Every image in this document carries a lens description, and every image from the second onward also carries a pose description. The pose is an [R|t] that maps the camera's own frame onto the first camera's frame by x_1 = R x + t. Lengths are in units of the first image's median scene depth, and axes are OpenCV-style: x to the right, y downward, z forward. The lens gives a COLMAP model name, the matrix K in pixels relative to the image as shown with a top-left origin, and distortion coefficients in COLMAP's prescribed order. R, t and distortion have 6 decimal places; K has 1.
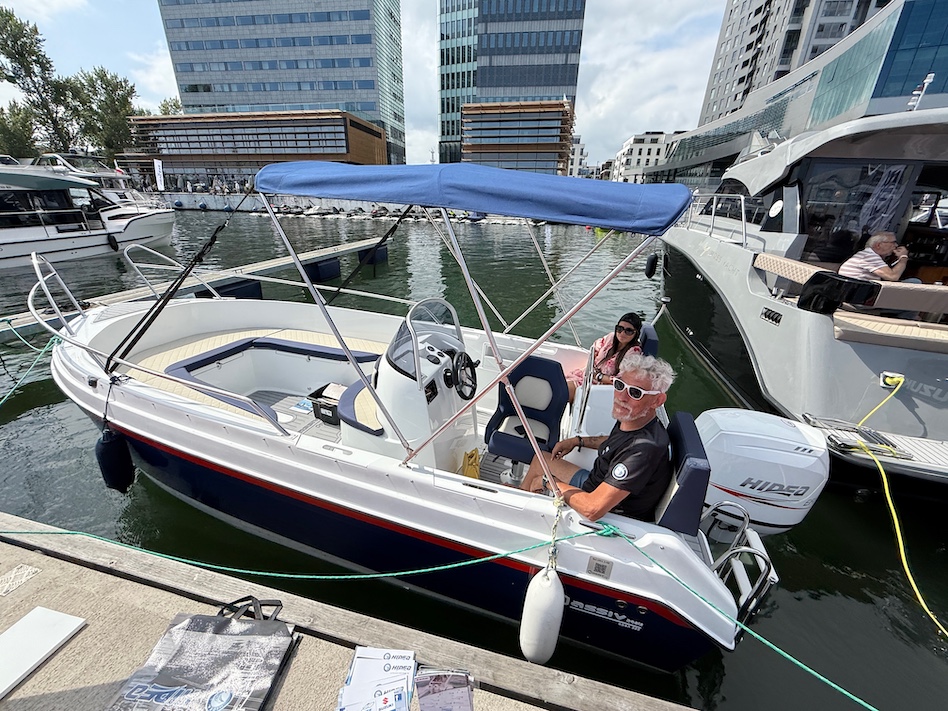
lens RADIAL K [[381.8, 0, 471.6], [0, 381.8, 355.3], [0, 0, 1]] dist [-0.000534, -0.000859]
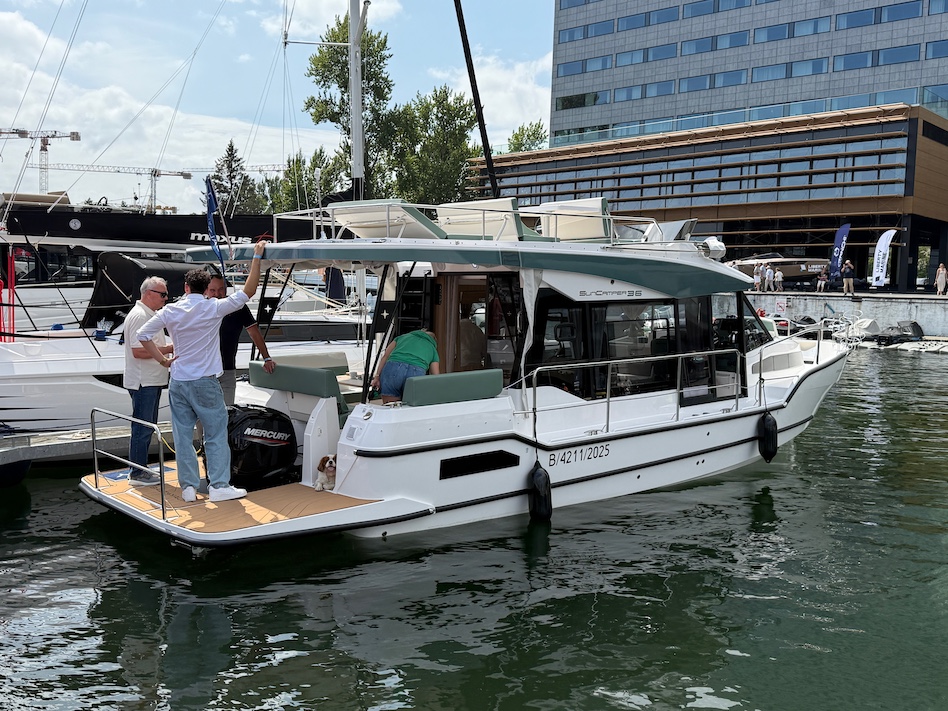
lens RADIAL K [[938.5, 0, 472.4], [0, 938.5, 360.5], [0, 0, 1]] dist [-0.018233, 0.000000]
pose [[0.827658, 0.040717, -0.559754, -0.128582], [-0.215302, 0.944091, -0.249673, -0.017871], [0.518293, 0.327160, 0.790151, 0.034684]]
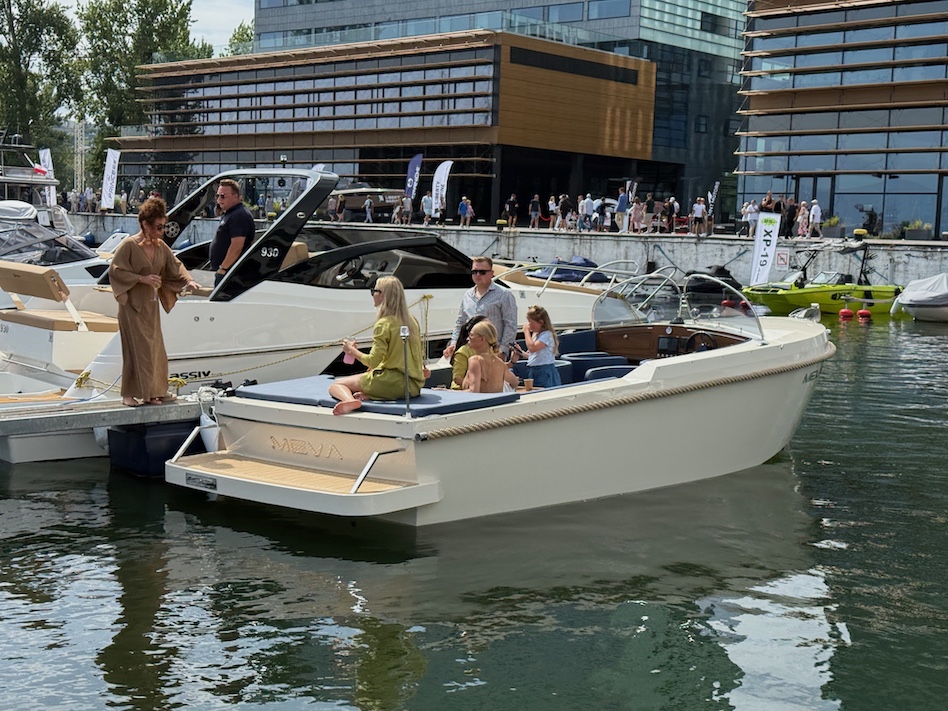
lens RADIAL K [[1385.1, 0, 473.7], [0, 1385.1, 355.2], [0, 0, 1]] dist [0.128433, 0.000000]
pose [[0.841928, 0.059730, -0.536274, 0.385262], [-0.221408, 0.944576, -0.242395, 0.037898], [0.492073, 0.322815, 0.808489, -0.076717]]
